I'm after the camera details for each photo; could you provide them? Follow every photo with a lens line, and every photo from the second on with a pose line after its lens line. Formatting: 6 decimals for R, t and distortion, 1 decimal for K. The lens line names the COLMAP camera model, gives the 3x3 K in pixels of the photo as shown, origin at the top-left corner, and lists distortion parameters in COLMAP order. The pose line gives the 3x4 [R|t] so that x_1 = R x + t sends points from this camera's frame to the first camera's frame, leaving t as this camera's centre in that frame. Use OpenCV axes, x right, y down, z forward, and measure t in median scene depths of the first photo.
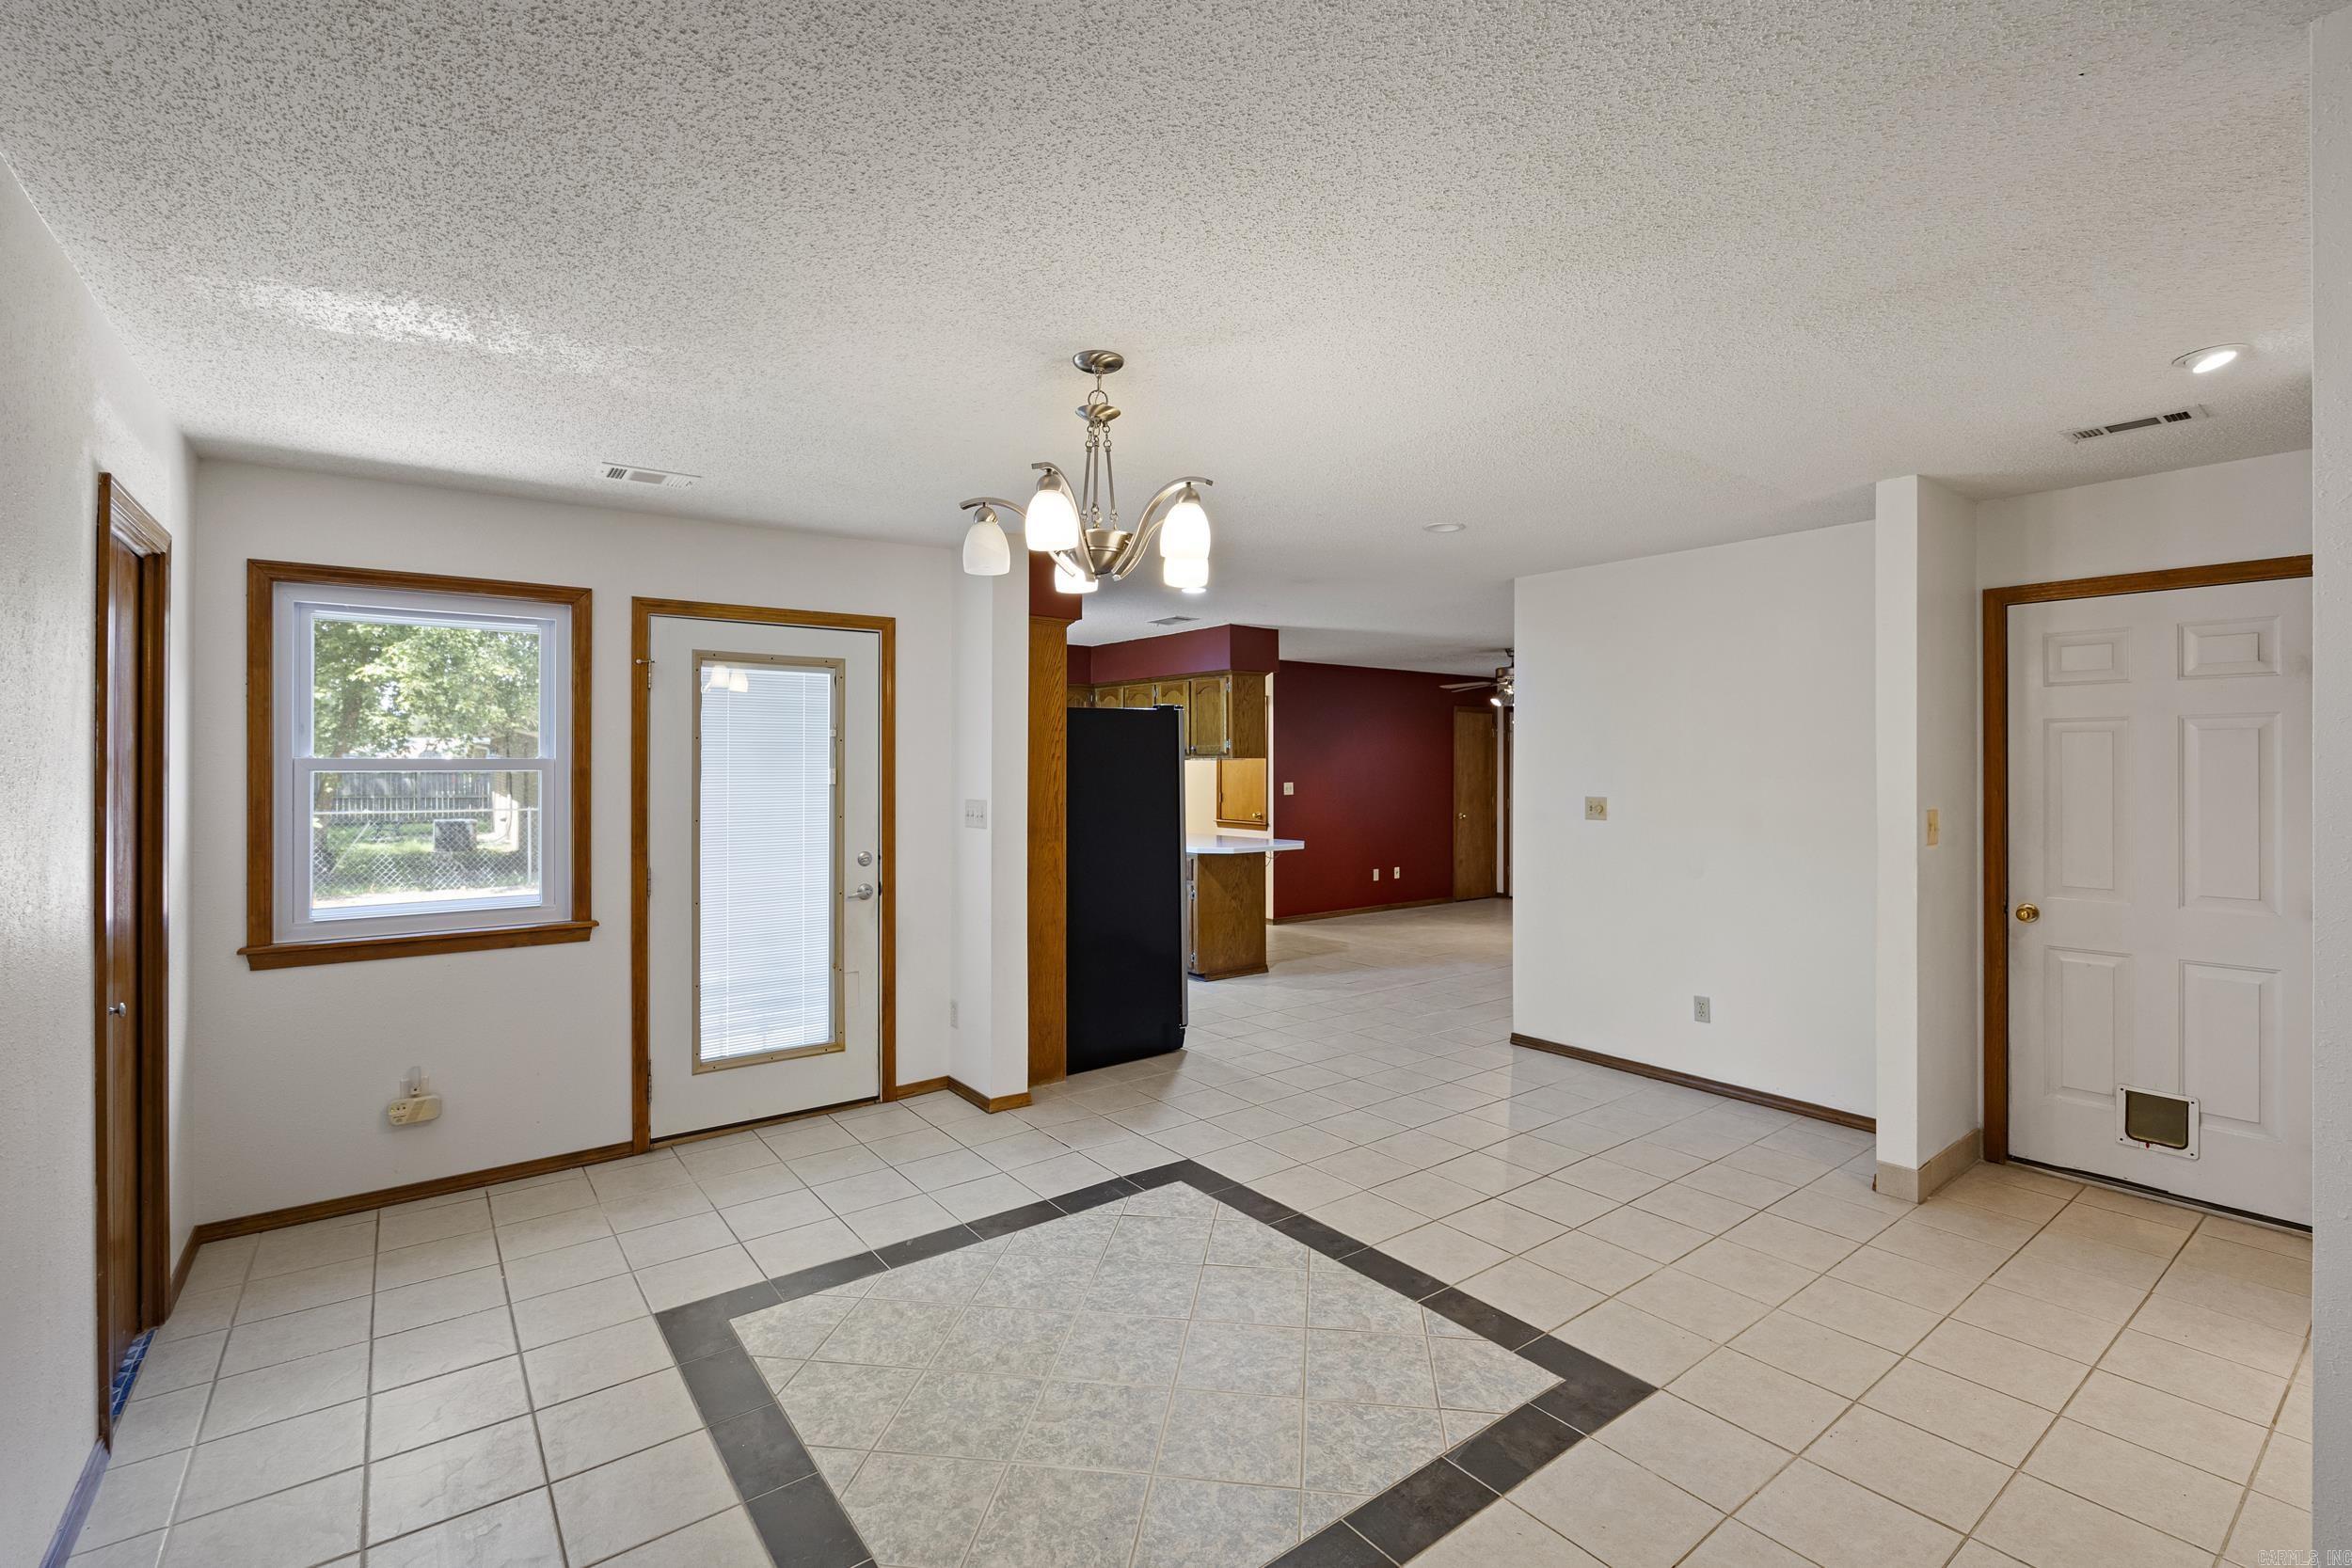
lens RADIAL K [[1030.7, 0, 1166.6], [0, 1030.7, 763.4], [0, 0, 1]] dist [-0.009806, -0.000749]
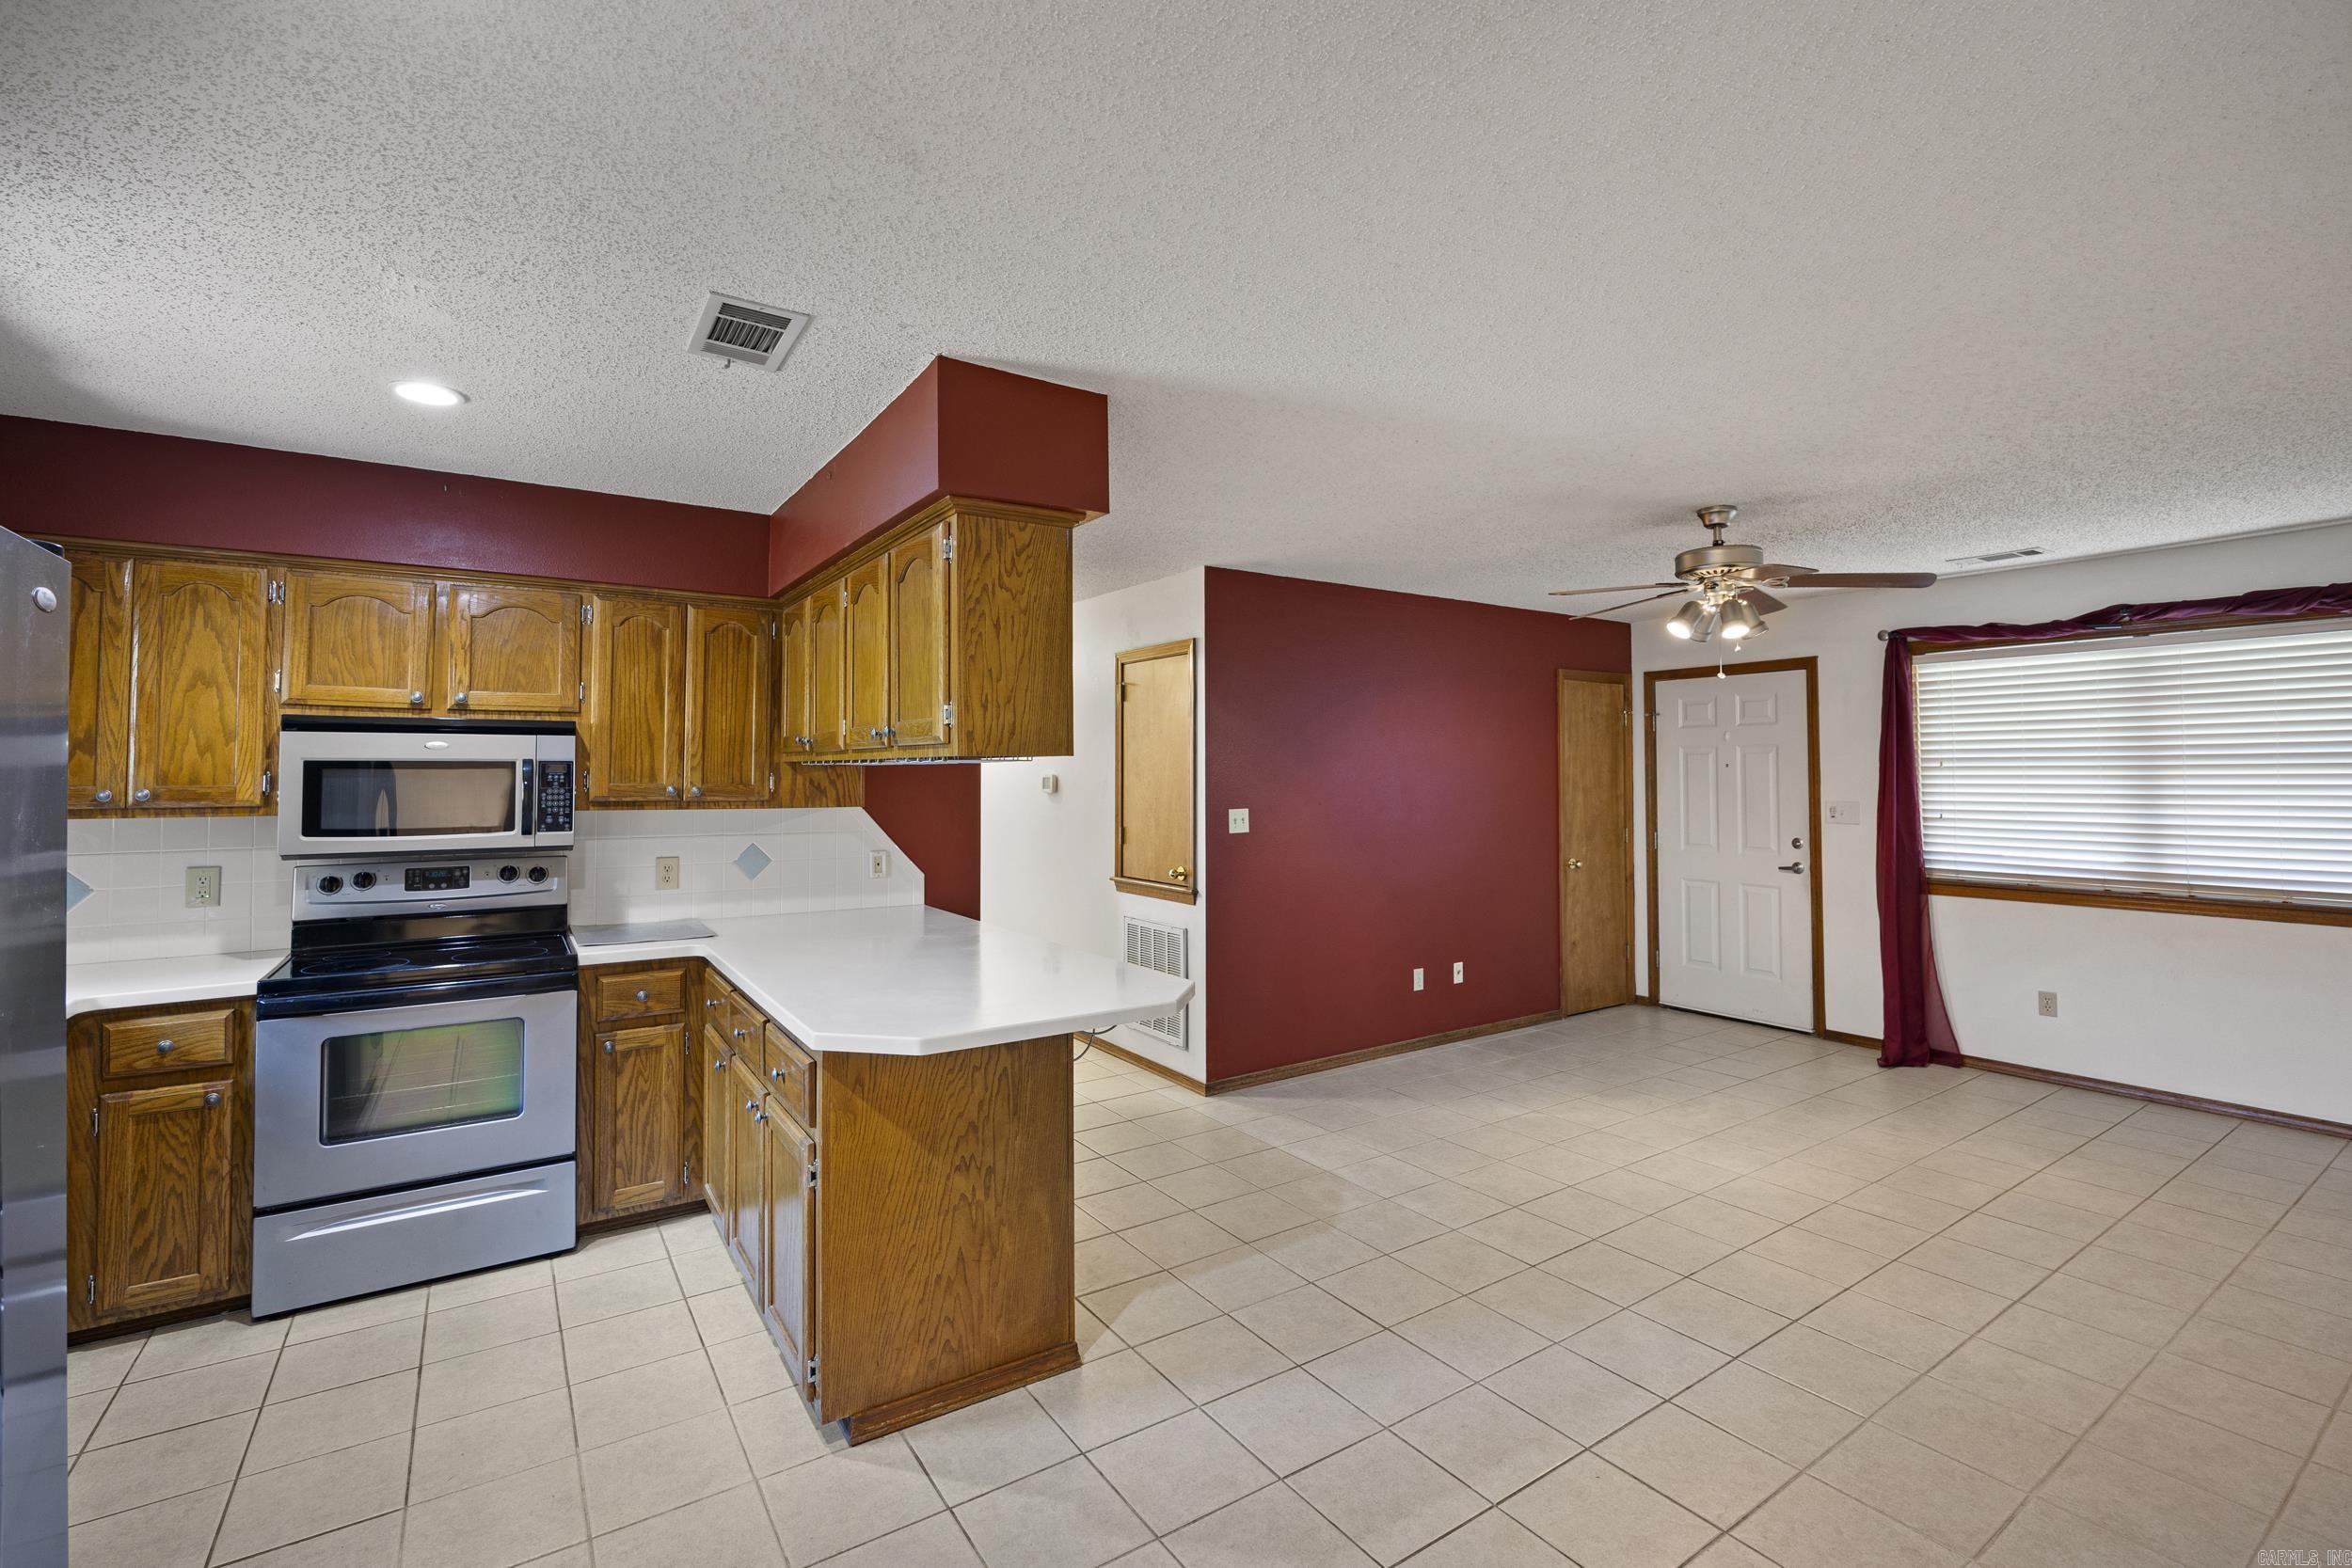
lens RADIAL K [[1030.7, 0, 1184.8], [0, 1030.7, 743.8], [0, 0, 1]] dist [-0.009806, -0.000749]
pose [[0.998916, -0.004489, -0.046322, 0.107535], [0.003163, 0.999584, -0.028668, 0.000980], [0.046431, 0.028490, 0.998515, 0.457716]]
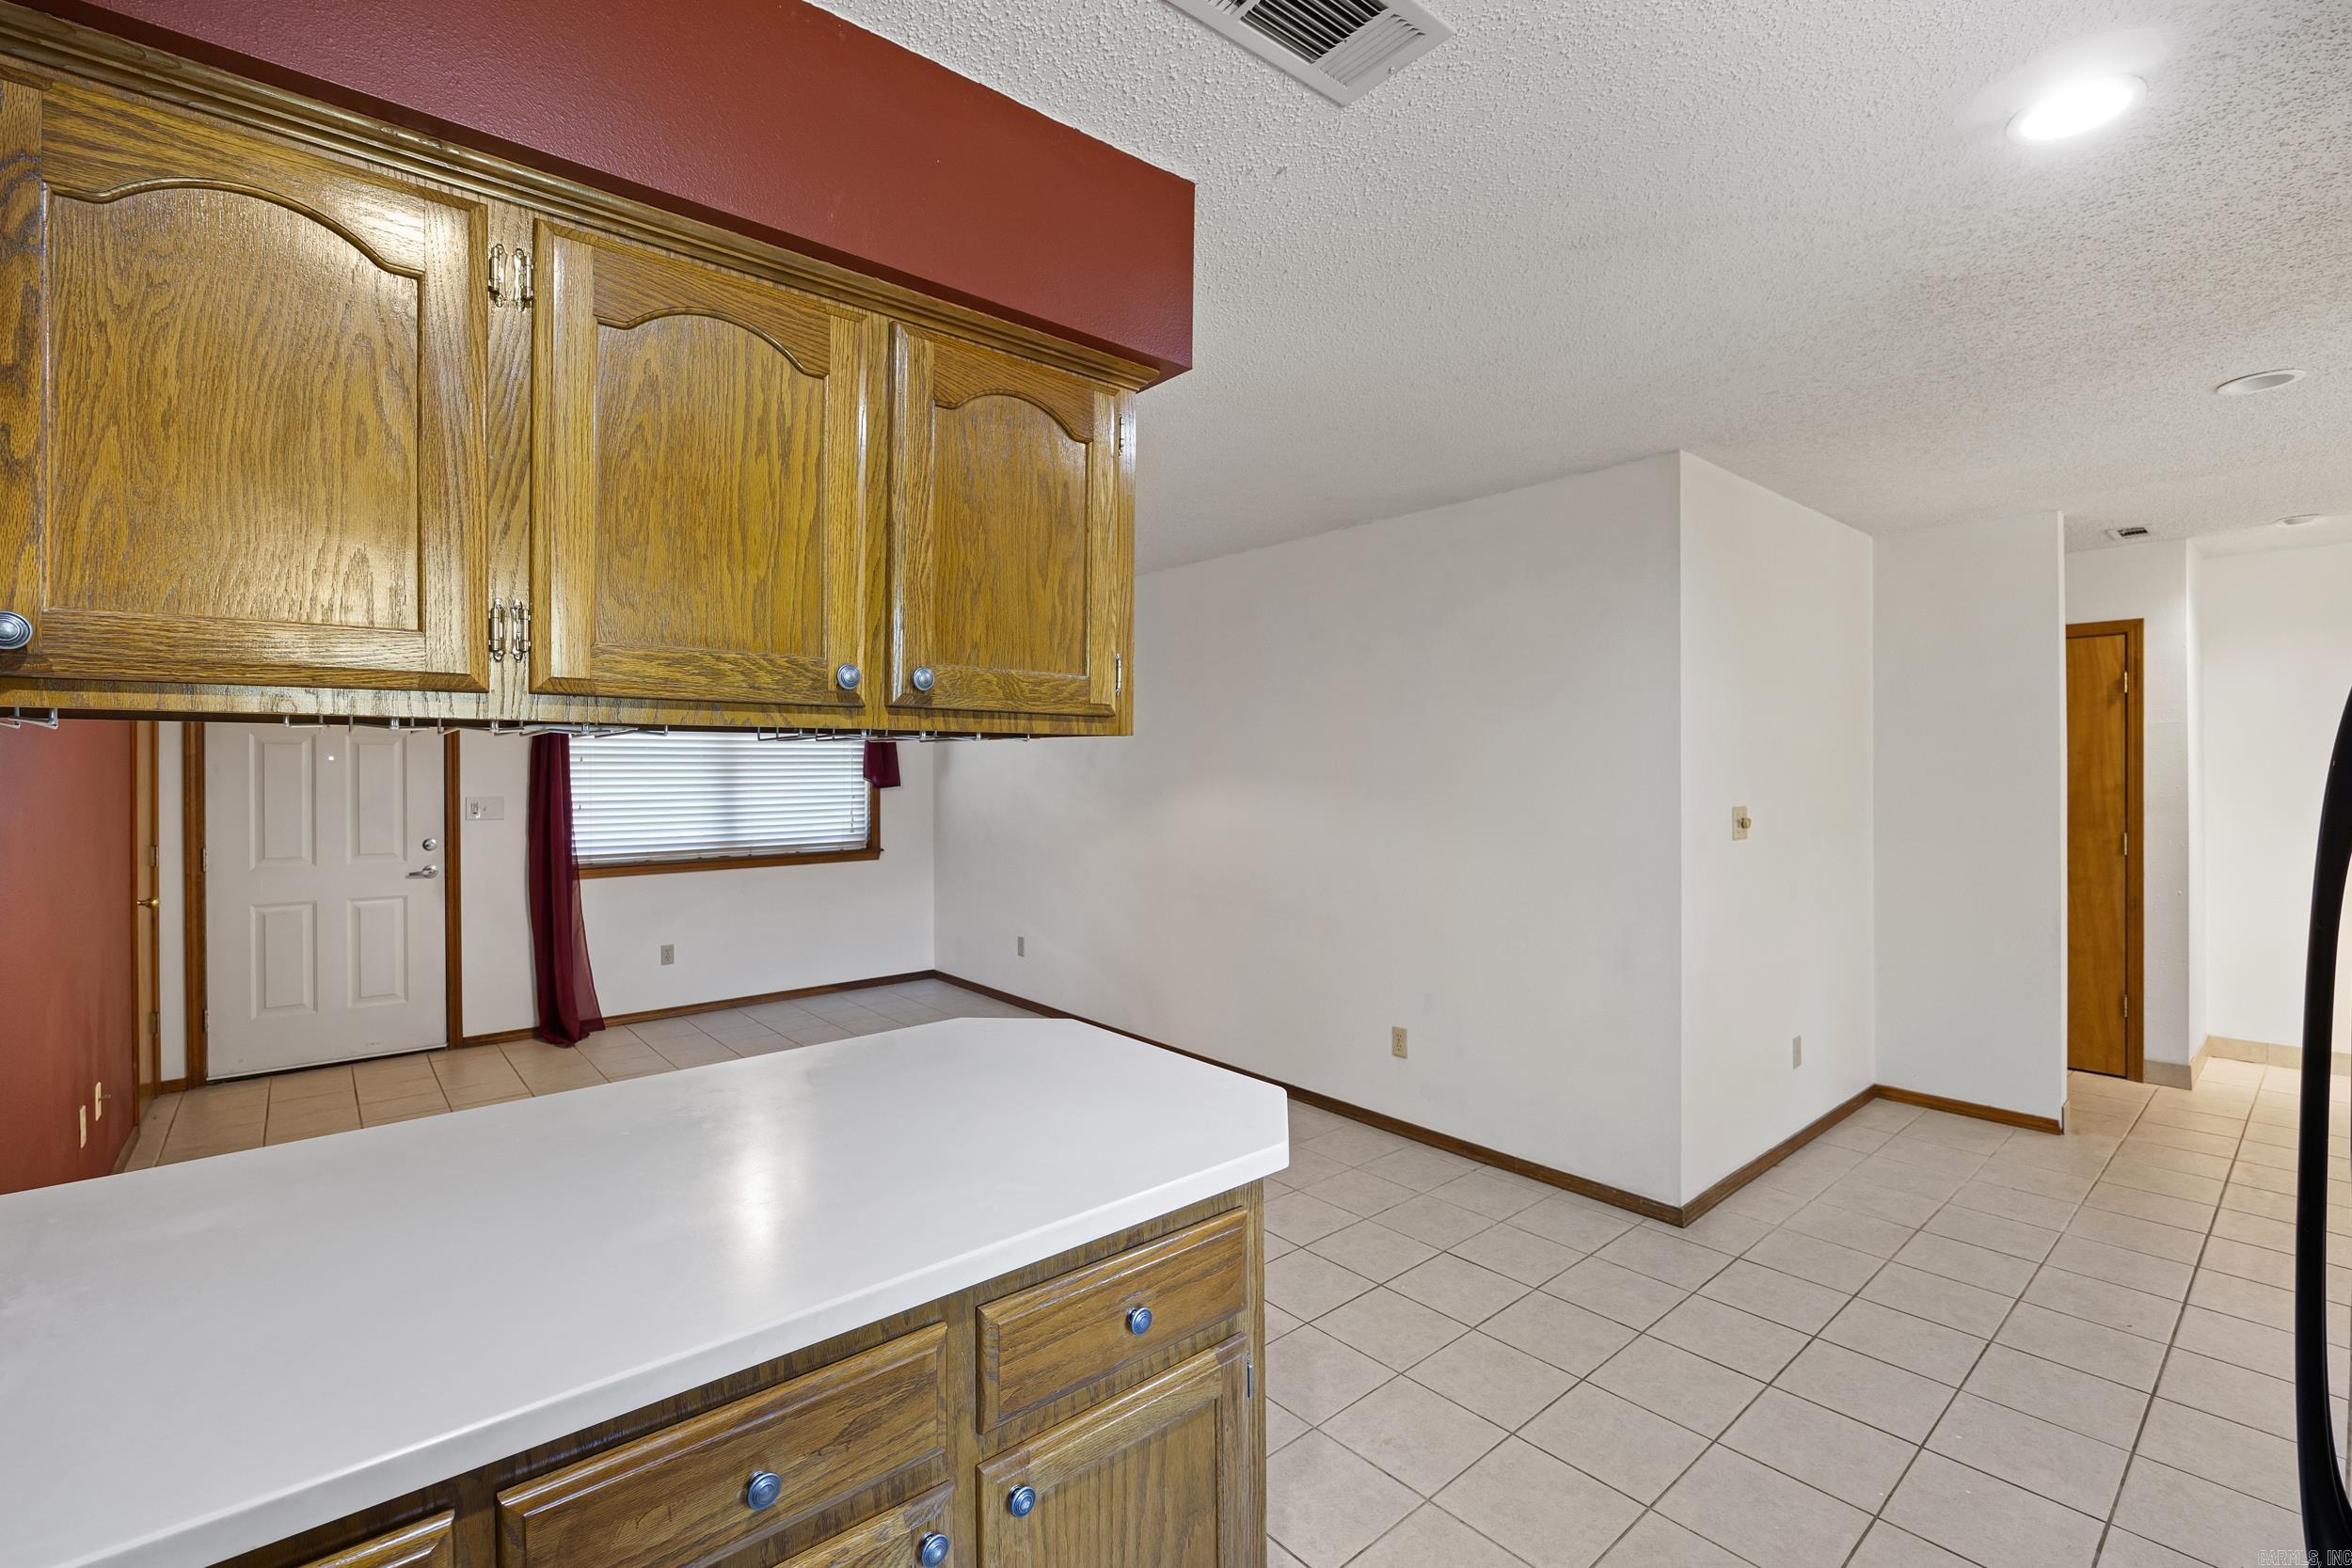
lens RADIAL K [[1030.7, 0, 1189.8], [0, 1030.7, 766.3], [0, 0, 1]] dist [-0.009806, -0.000749]
pose [[-0.073571, -0.000933, 0.997290, -0.120822], [0.001681, 0.999998, 0.001060, 0.001221], [-0.997289, 0.001755, -0.073569, 0.693360]]
